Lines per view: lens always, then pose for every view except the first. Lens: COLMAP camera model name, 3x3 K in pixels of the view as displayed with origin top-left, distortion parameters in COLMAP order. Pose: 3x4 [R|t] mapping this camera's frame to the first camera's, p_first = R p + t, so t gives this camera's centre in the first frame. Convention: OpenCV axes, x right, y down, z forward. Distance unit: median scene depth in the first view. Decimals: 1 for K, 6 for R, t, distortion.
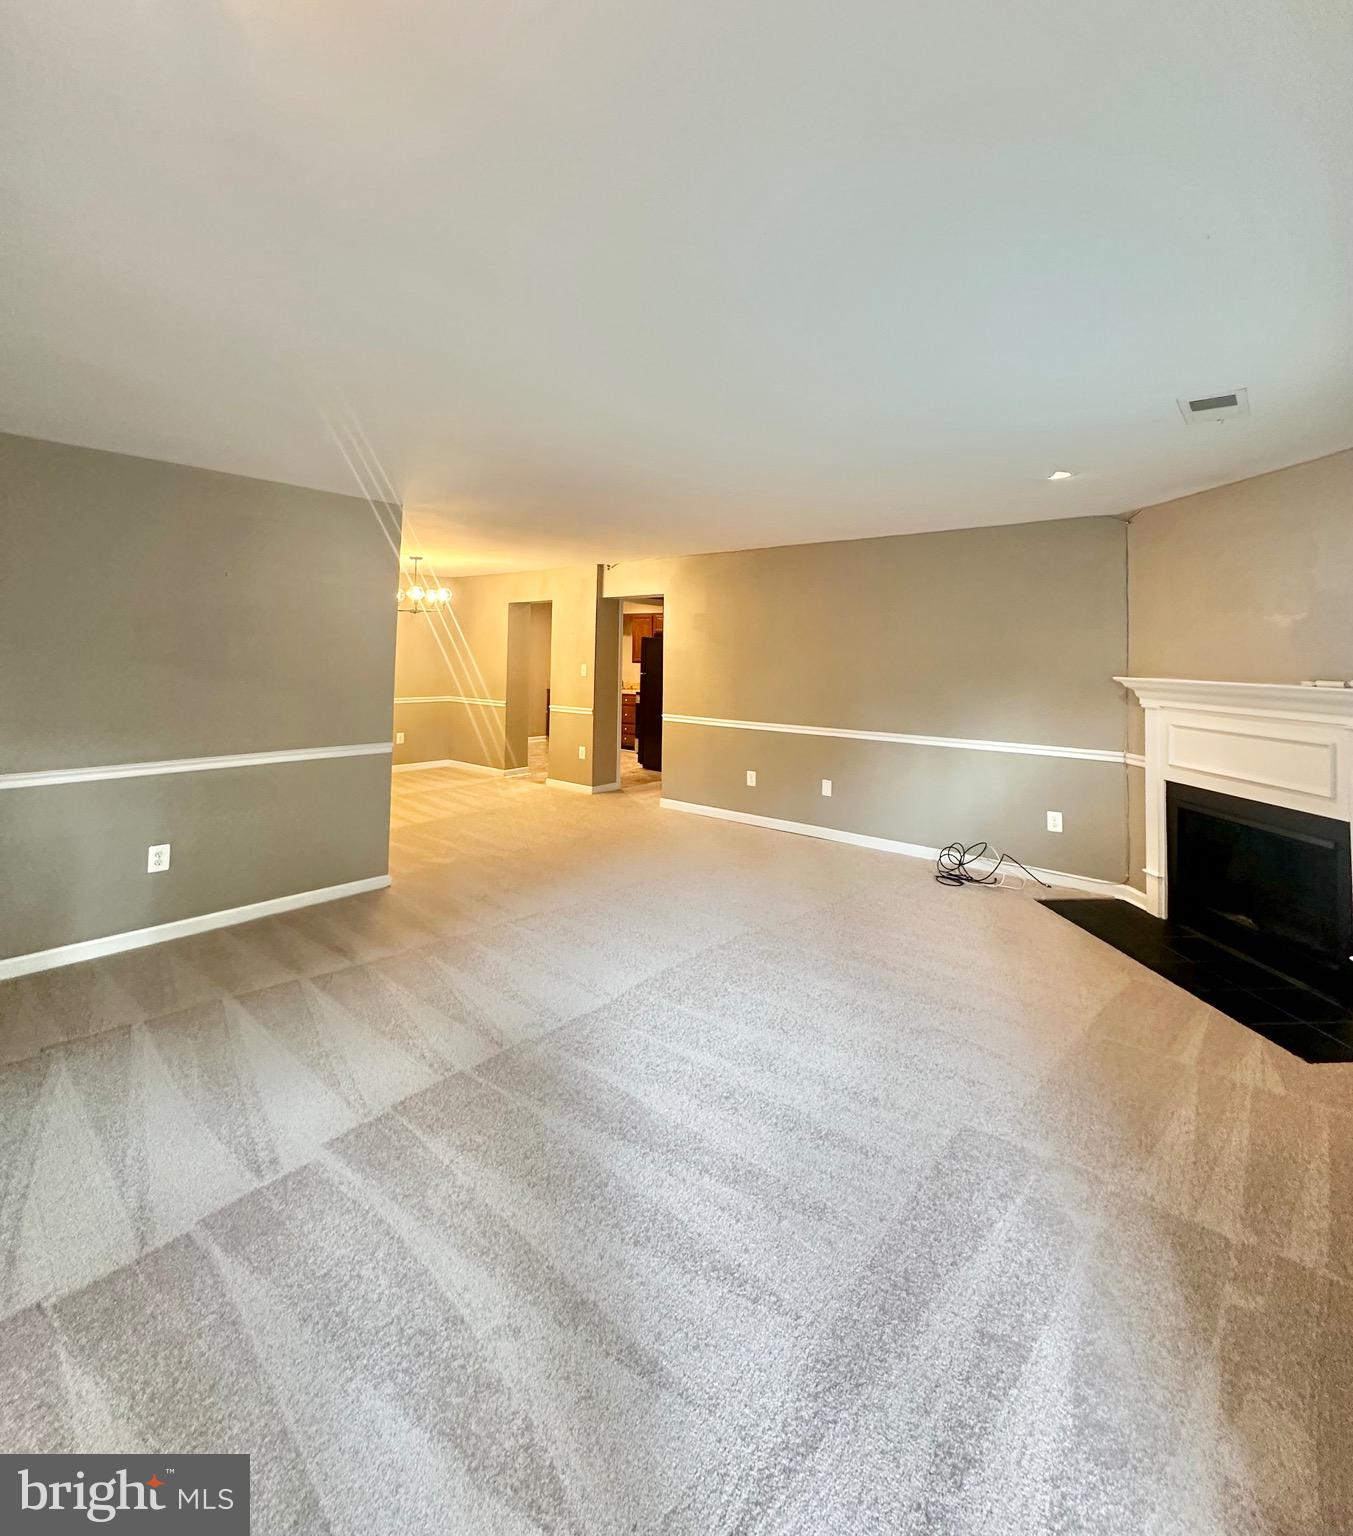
lens RADIAL K [[729.2, 0, 671.2], [0, 729.2, 770.5], [0, 0, 1]] dist [-0.000780, 0.000008]
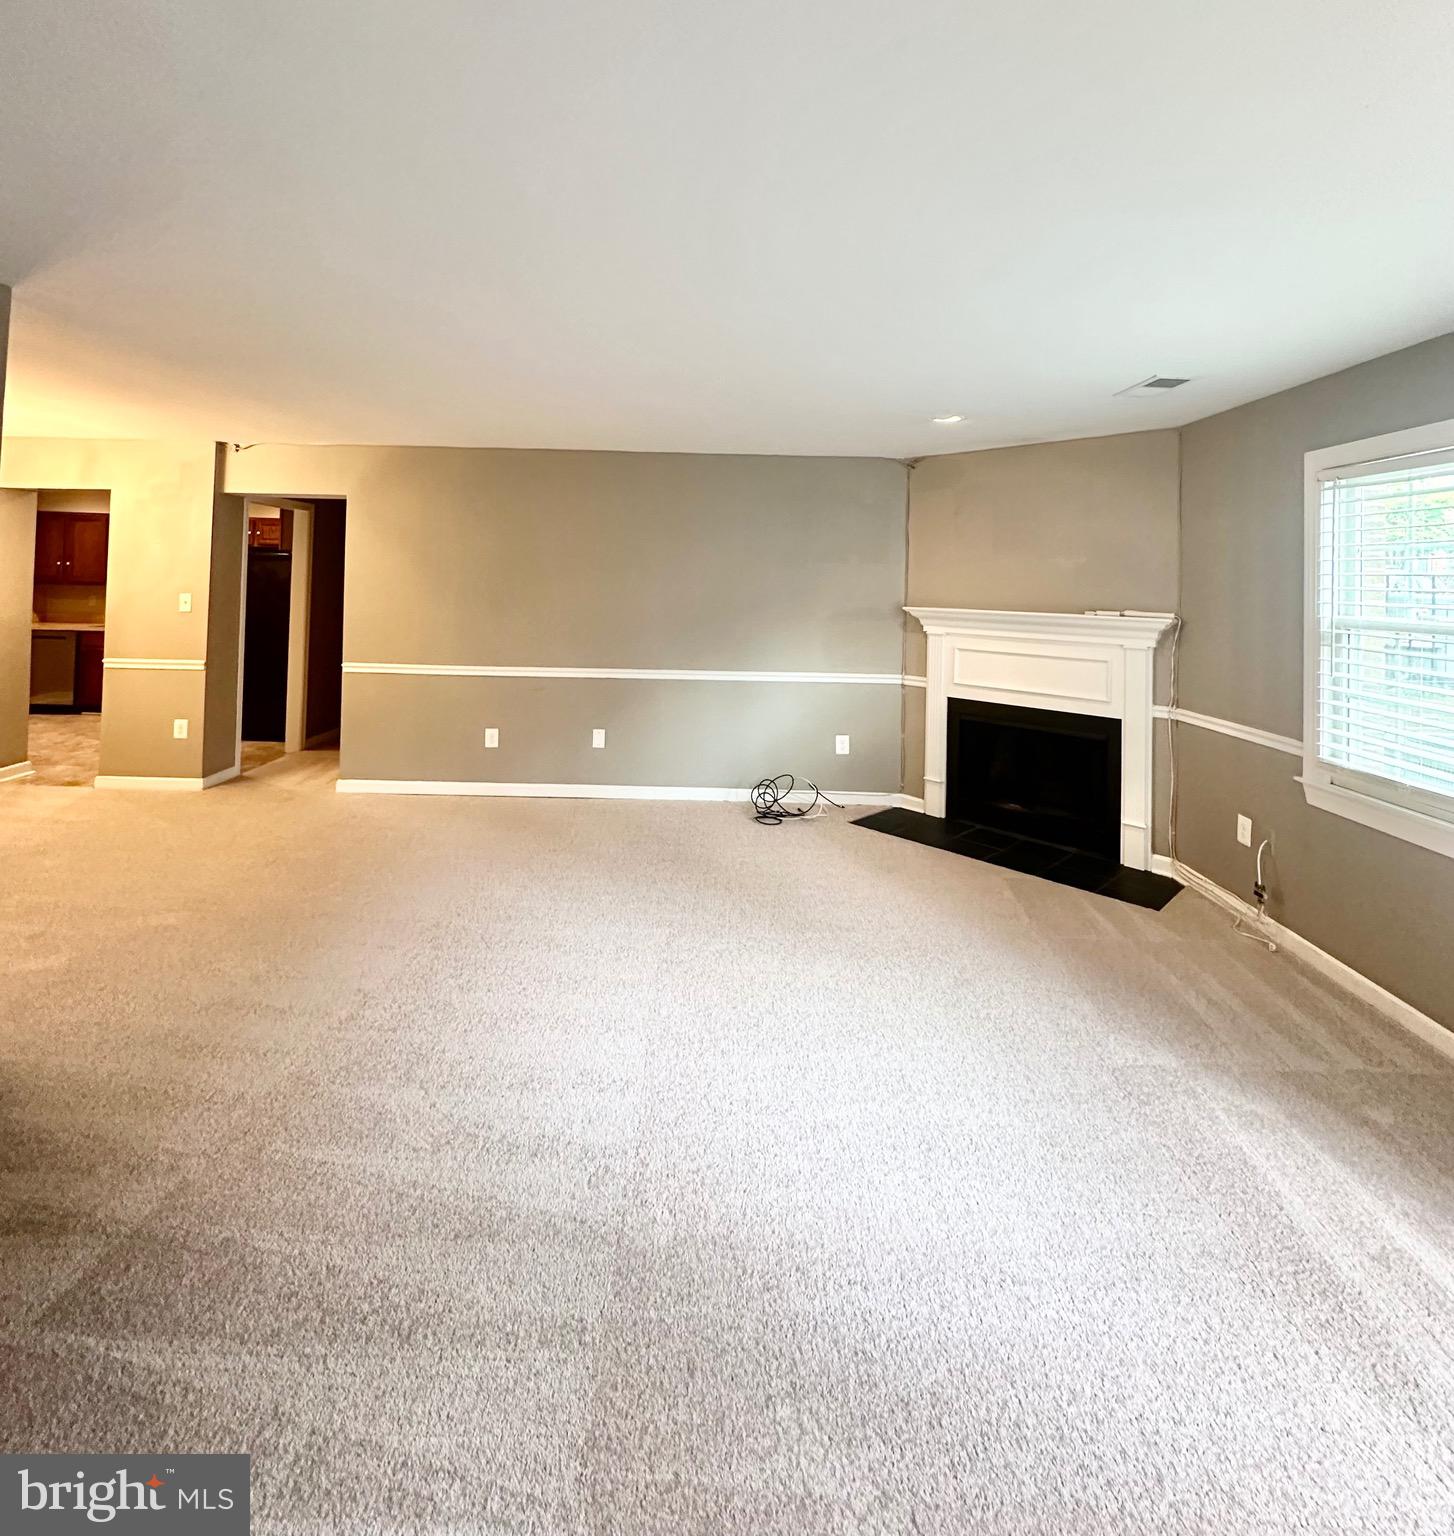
lens RADIAL K [[777.5, 0, 744.6], [0, 777.5, 690.5], [0, 0, 1]] dist [-0.001638, -0.000201]
pose [[0.756459, -0.083026, 0.648750, -0.300113], [0.090602, 0.995649, 0.021778, -0.044580], [-0.647736, 0.042304, 0.760690, 0.238340]]
